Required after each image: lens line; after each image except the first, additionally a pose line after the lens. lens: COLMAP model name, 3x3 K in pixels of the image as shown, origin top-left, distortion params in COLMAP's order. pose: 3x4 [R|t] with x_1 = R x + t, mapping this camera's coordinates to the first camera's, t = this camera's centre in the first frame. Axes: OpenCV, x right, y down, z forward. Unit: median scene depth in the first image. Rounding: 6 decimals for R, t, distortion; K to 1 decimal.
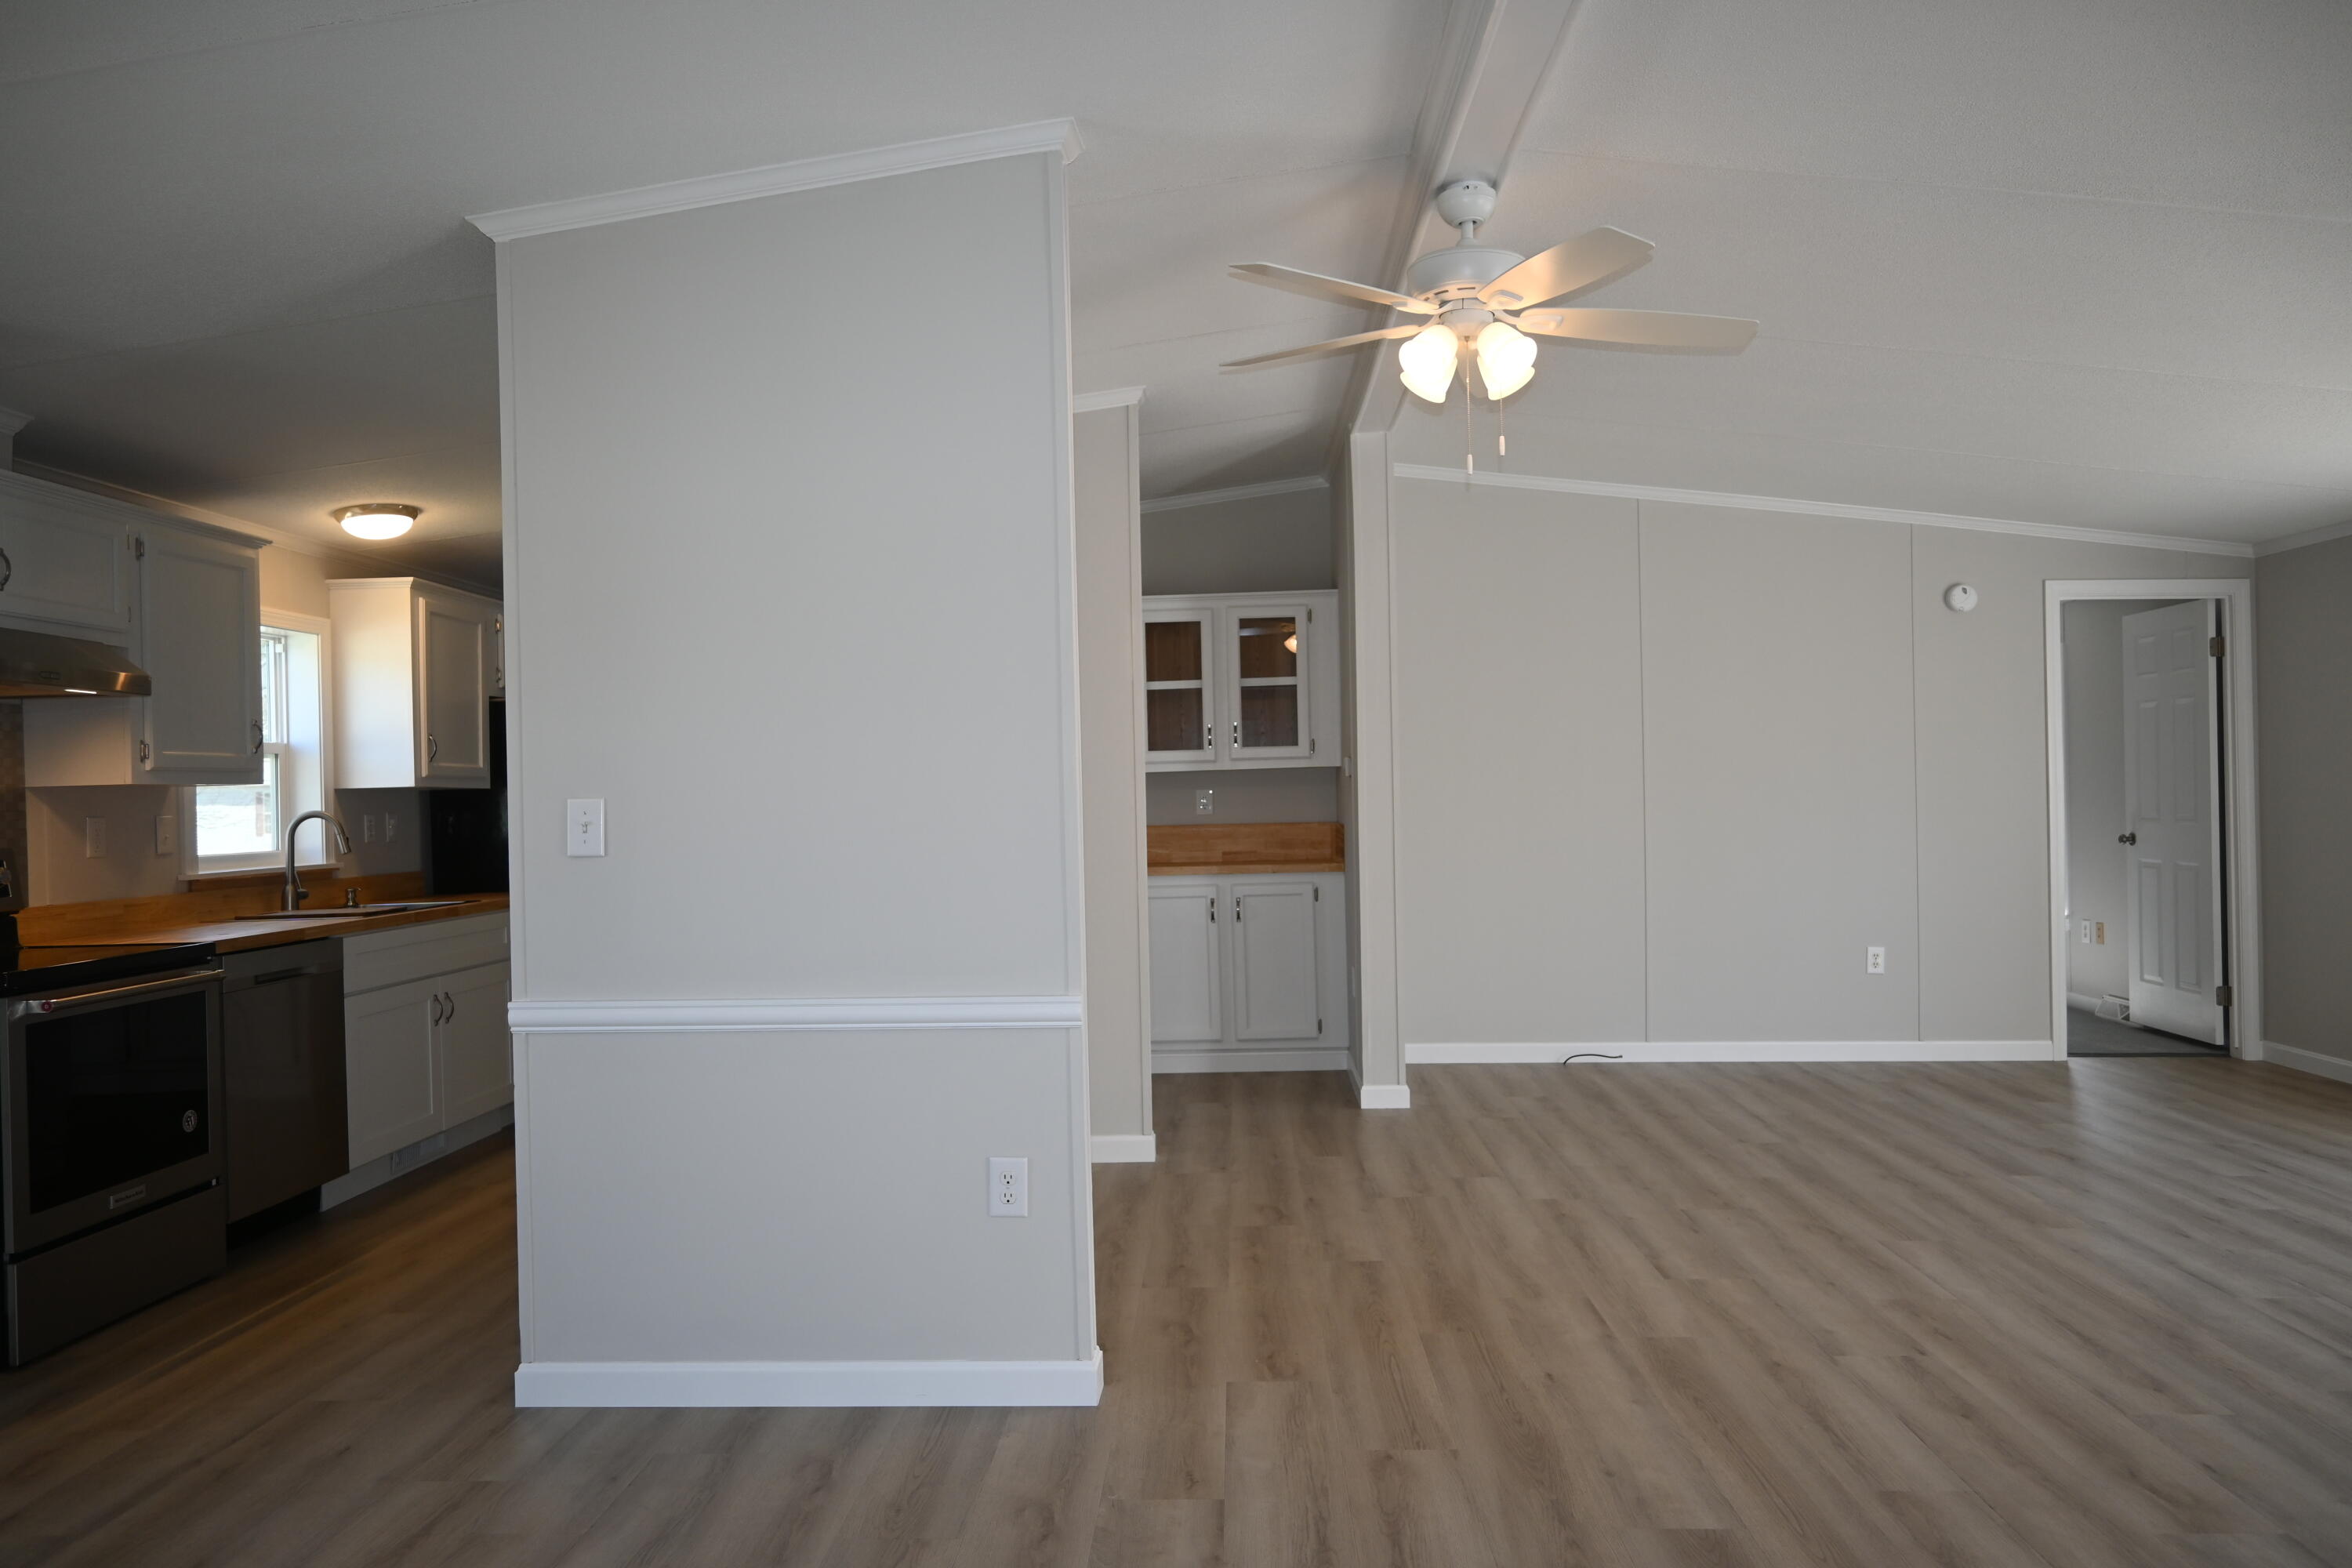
lens RADIAL K [[1607.9, 0, 1168.7], [0, 1607.9, 792.0], [0, 0, 1]] dist [-0.010391, -0.001682]
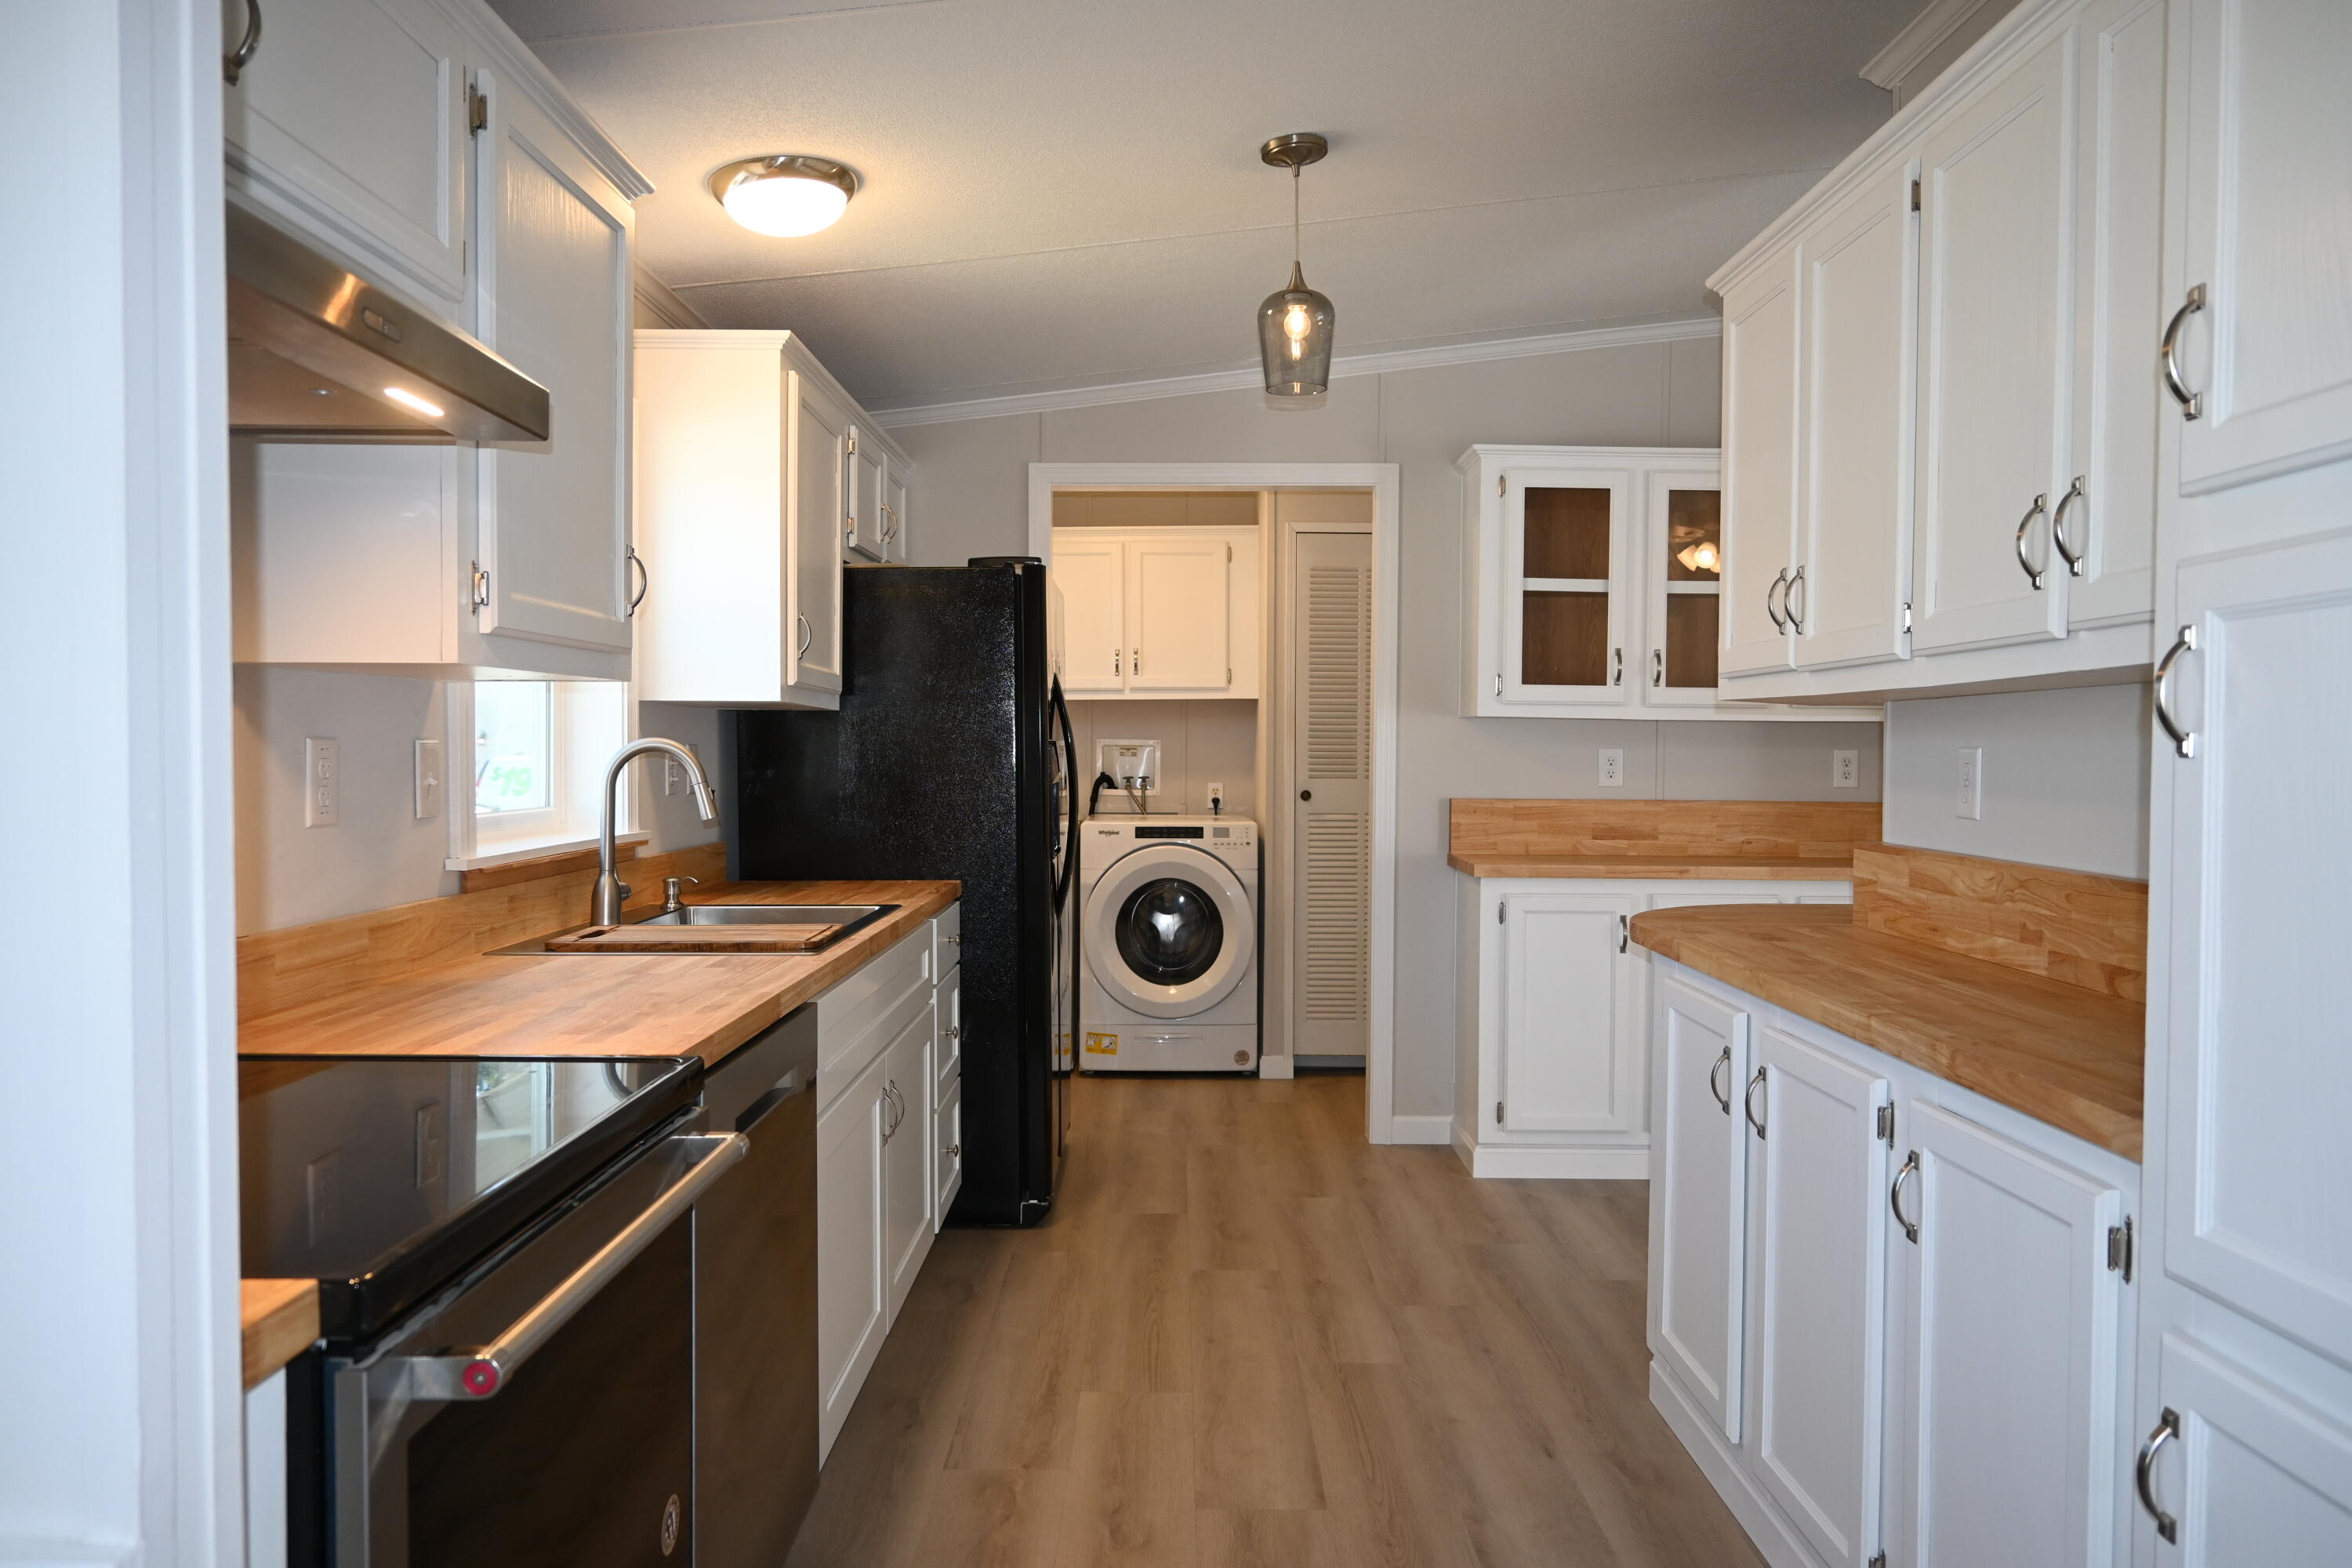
lens RADIAL K [[1595.8, 0, 1178.0], [0, 1595.8, 781.2], [0, 0, 1]] dist [-0.009034, 0.000648]
pose [[0.998507, 0.032667, 0.043780, -0.513369], [-0.033746, 0.999139, 0.024151, 0.010097], [-0.042953, -0.025593, 0.998749, 0.618368]]
